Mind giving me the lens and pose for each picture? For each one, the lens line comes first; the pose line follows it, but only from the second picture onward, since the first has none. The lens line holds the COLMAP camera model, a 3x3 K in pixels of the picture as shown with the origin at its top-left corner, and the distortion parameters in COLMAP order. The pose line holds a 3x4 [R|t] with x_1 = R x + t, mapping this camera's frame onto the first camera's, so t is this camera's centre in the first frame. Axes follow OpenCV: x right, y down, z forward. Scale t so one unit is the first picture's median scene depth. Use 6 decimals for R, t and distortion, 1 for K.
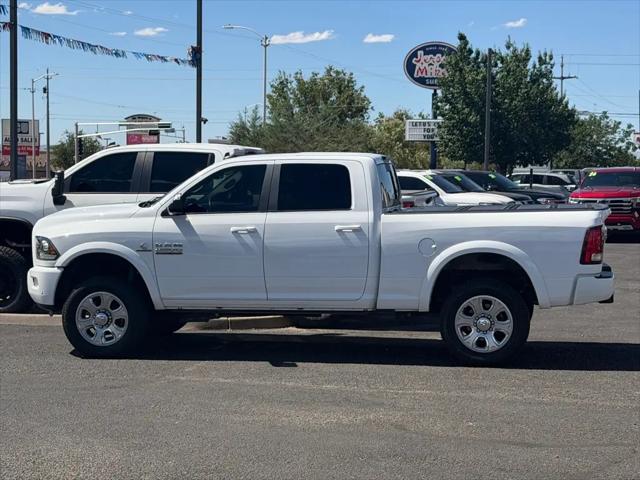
lens RADIAL K [[1435.8, 0, 318.7], [0, 1435.8, 245.7], [0, 0, 1]] dist [0.149572, 0.000000]
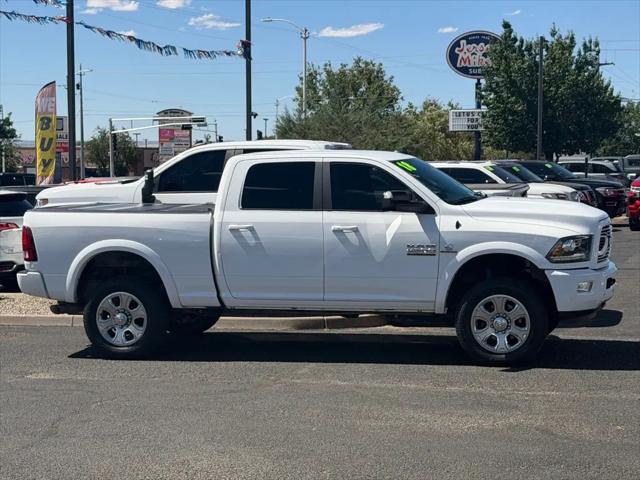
lens RADIAL K [[1435.8, 0, 317.8], [0, 1435.8, 252.3], [0, 0, 1]] dist [0.149572, 0.000000]
pose [[0.999656, -0.015088, -0.021476, -0.036033], [0.015311, 0.999830, 0.010275, -0.003441], [0.021317, -0.010600, 0.999717, 0.013199]]
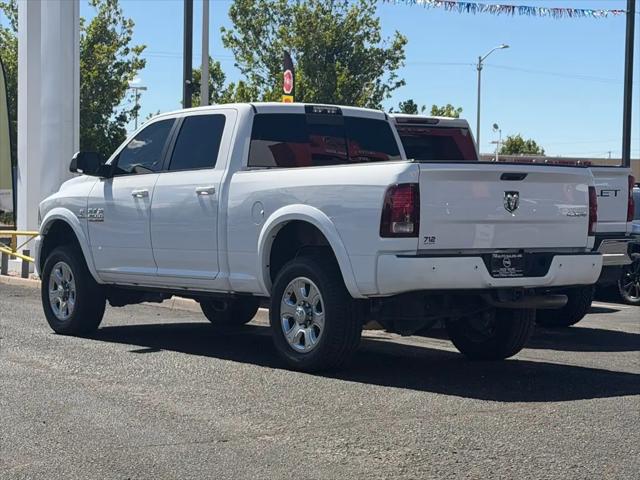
lens RADIAL K [[1435.8, 0, 325.2], [0, 1435.8, 244.3], [0, 0, 1]] dist [0.149572, 0.000000]
pose [[0.721948, 0.024413, -0.691517, 0.403208], [-0.048568, 0.998700, -0.015448, 0.017856], [0.690241, 0.044738, 0.722195, 0.288148]]
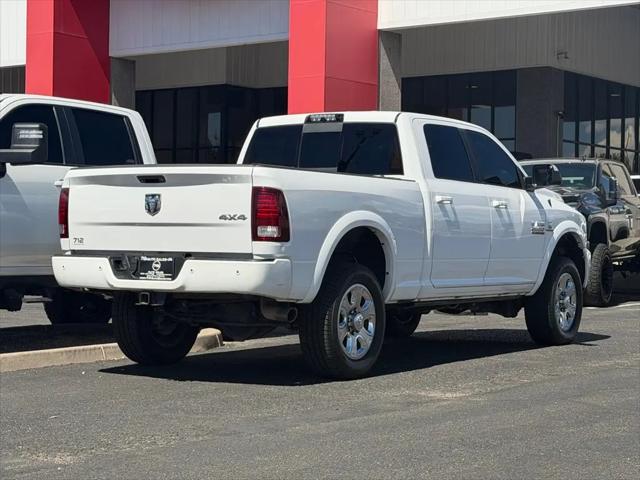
lens RADIAL K [[1435.8, 0, 329.8], [0, 1435.8, 222.0], [0, 0, 1]] dist [0.149572, 0.000000]
pose [[-0.272999, -0.001228, -0.962014, 0.559777], [-0.072198, 0.997205, 0.019215, -0.013071], [0.959301, 0.074701, -0.272325, 0.838282]]
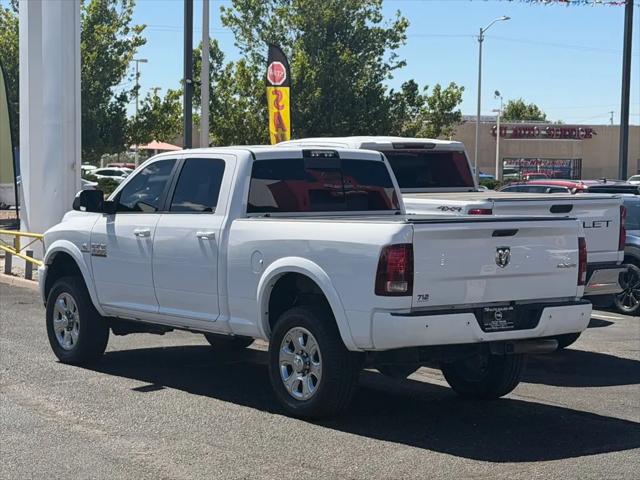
lens RADIAL K [[1435.8, 0, 326.4], [0, 1435.8, 259.0], [0, 0, 1]] dist [0.149572, 0.000000]
pose [[0.721855, 0.049705, -0.690257, 0.412667], [-0.047132, 0.998632, 0.022621, -0.012806], [0.690438, 0.016205, 0.723210, 0.278334]]
